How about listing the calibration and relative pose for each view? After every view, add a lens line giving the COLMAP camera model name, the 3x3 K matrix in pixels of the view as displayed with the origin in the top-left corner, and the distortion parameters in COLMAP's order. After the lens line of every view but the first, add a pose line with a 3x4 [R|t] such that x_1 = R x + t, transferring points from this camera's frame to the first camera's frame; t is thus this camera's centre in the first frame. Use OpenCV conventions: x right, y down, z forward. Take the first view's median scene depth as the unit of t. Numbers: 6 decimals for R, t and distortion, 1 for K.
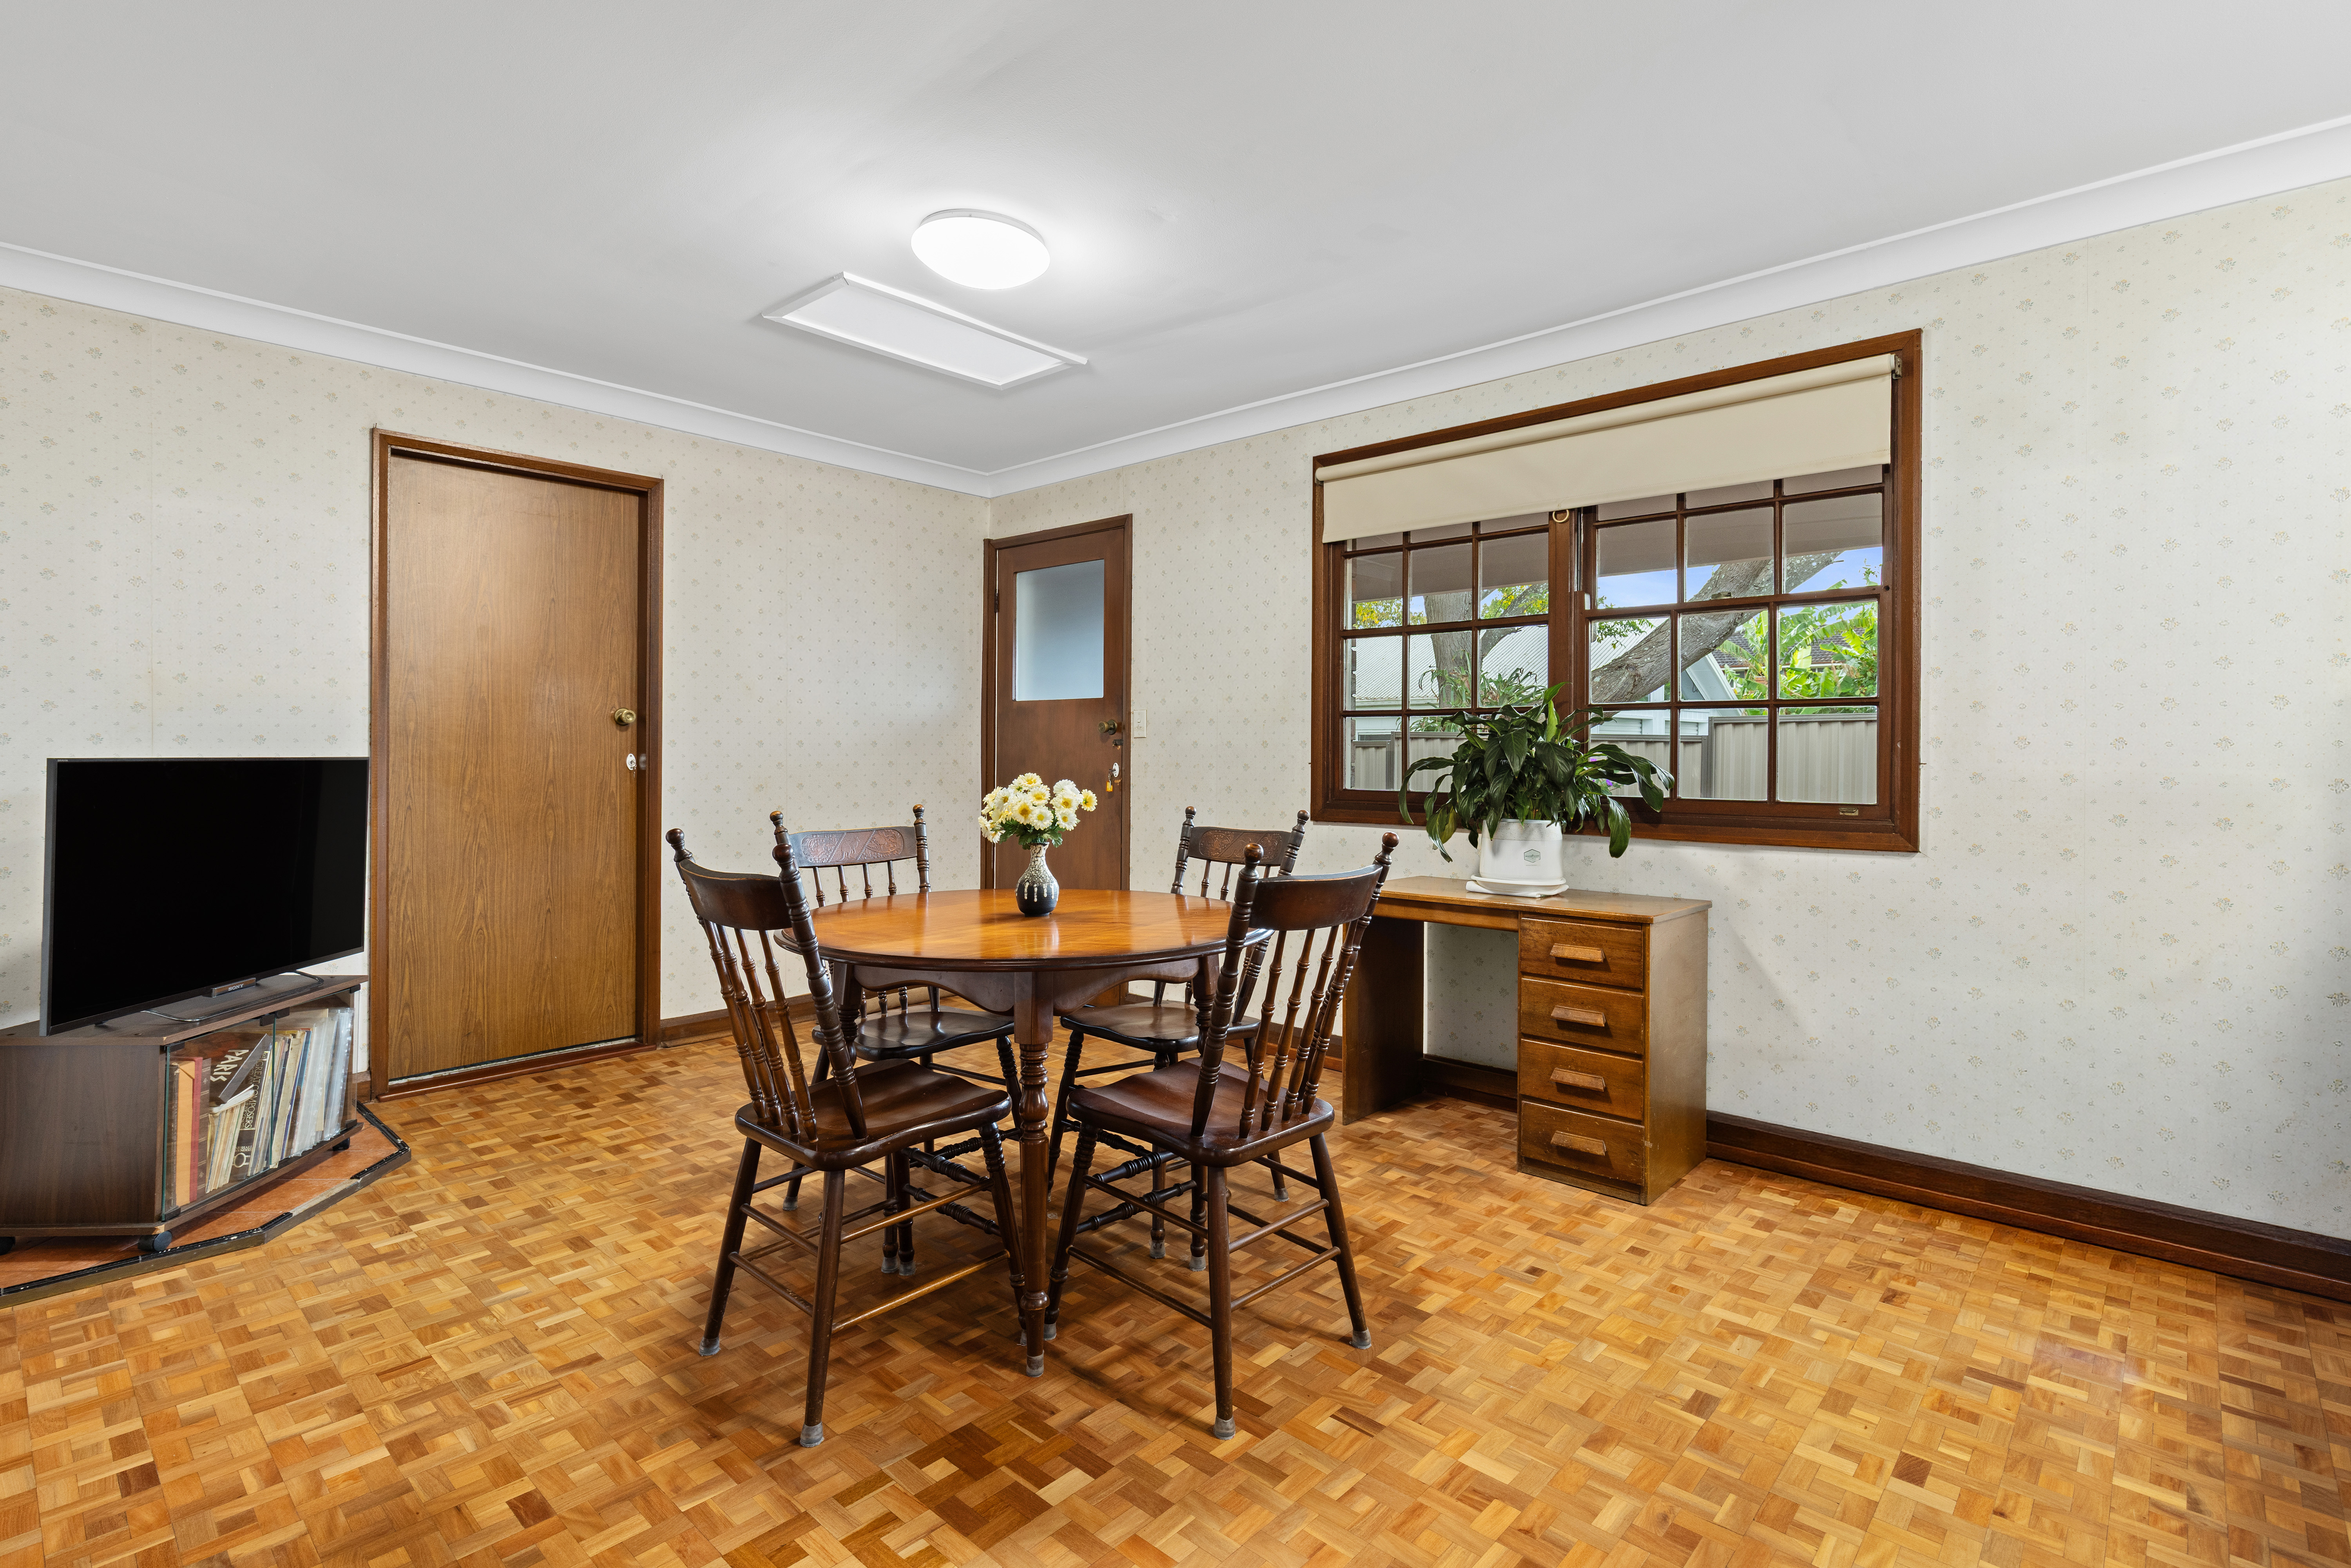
lens RADIAL K [[1132.3, 0, 1190.2], [0, 1132.3, 751.2], [0, 0, 1]] dist [-0.006537, -0.000803]
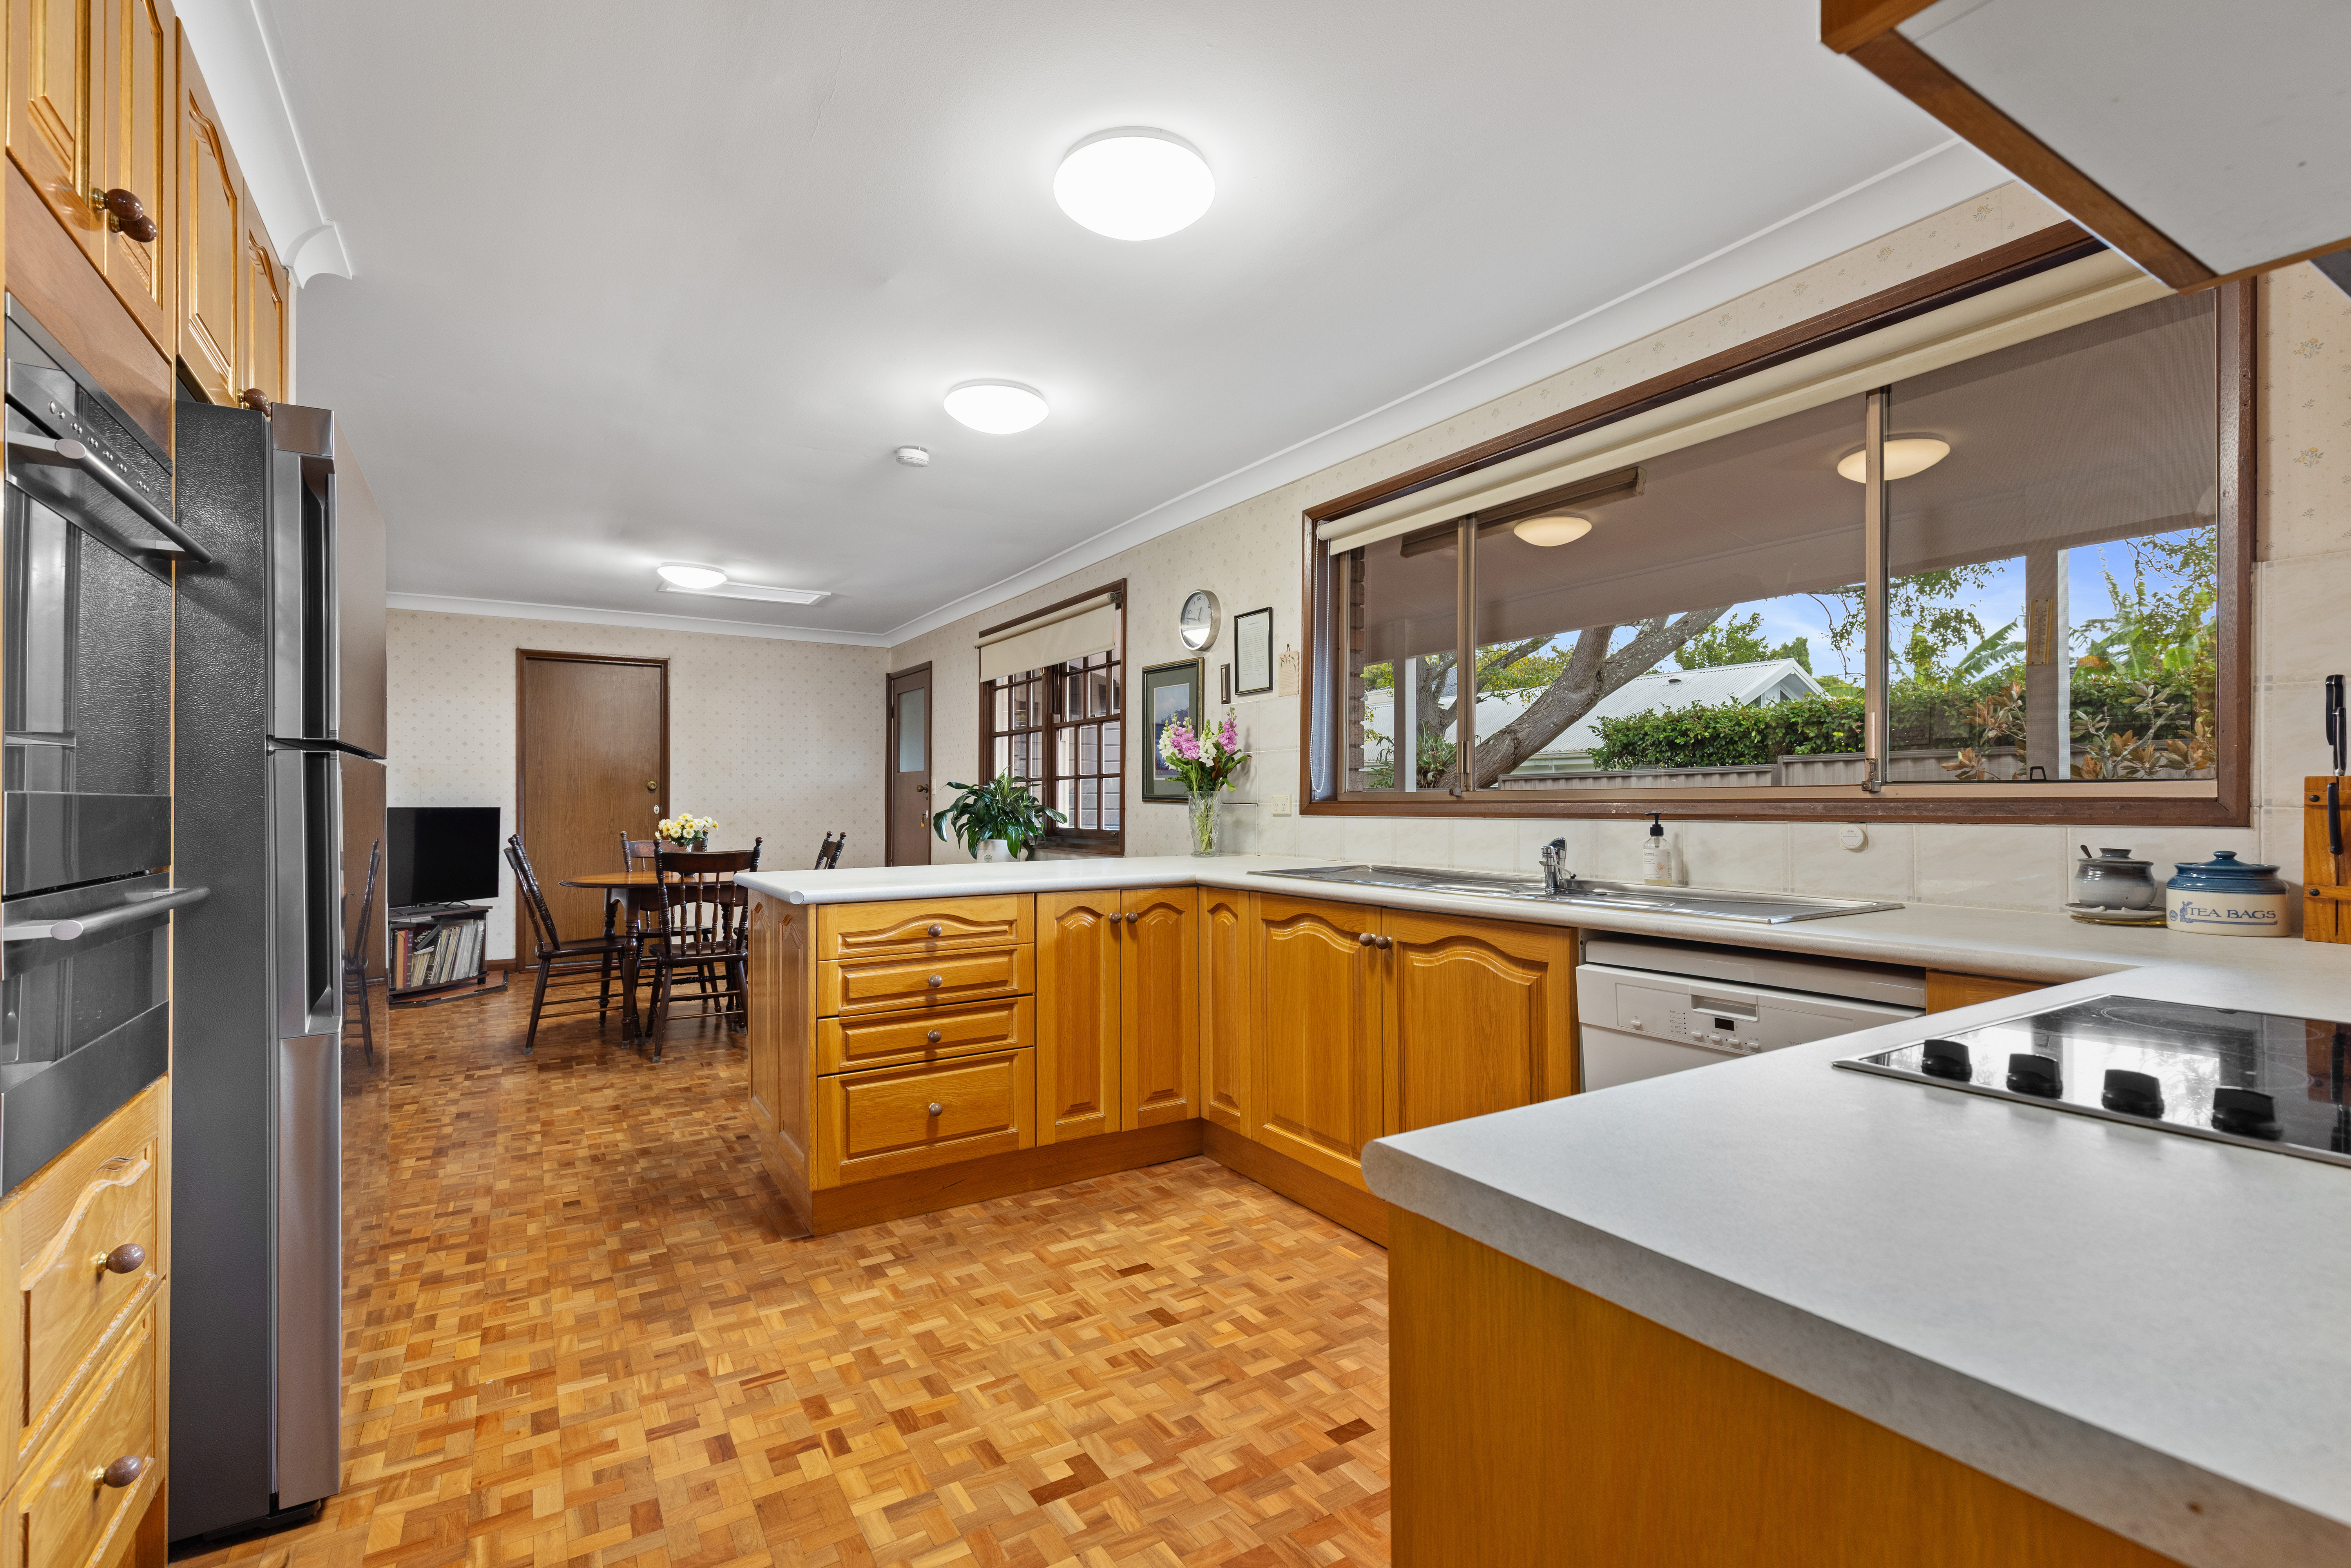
lens RADIAL K [[1077.0, 0, 1178.8], [0, 1077.0, 795.0], [0, 0, 1]] dist [0.001698, 0.000131]
pose [[0.960212, -0.005180, -0.279225, 1.127289], [0.002664, 0.999952, -0.009388, 0.005476], [0.279261, 0.008270, 0.960180, -0.636518]]
